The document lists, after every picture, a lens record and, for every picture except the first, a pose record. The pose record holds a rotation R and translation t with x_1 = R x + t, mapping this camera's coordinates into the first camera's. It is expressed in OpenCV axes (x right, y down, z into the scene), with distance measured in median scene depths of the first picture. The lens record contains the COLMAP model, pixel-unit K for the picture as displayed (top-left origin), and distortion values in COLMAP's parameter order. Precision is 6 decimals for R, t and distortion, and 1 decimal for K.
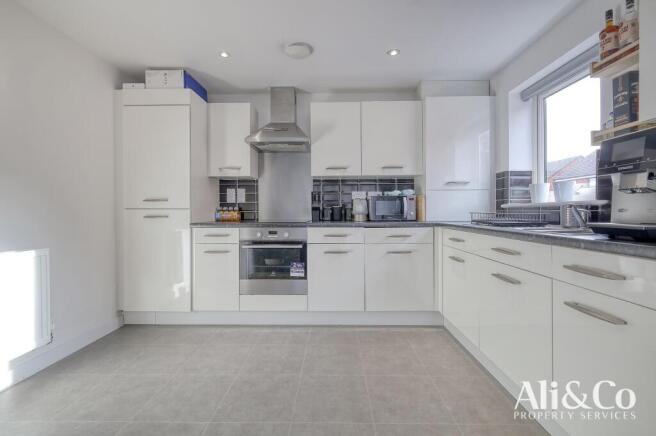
lens RADIAL K [[289.2, 0, 328.6], [0, 289.2, 216.0], [0, 0, 1]] dist [-0.010988, -0.000117]
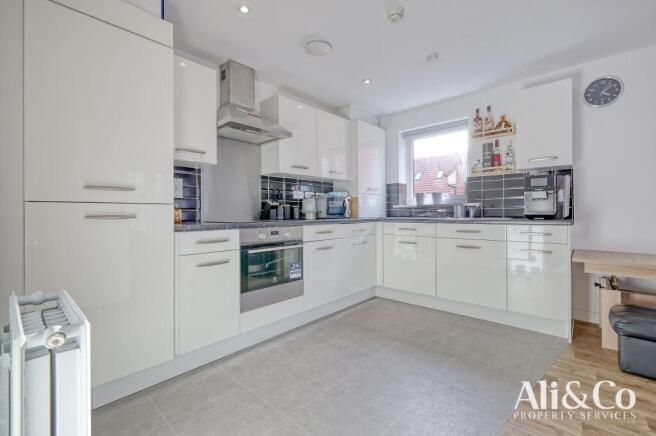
lens RADIAL K [[289.2, 0, 330.0], [0, 289.2, 215.4], [0, 0, 1]] dist [-0.010988, -0.000117]
pose [[0.651726, -0.009210, 0.758398, -0.752942], [0.017482, 0.999843, -0.002881, 0.009511], [-0.758253, 0.015136, 0.651785, 0.290710]]
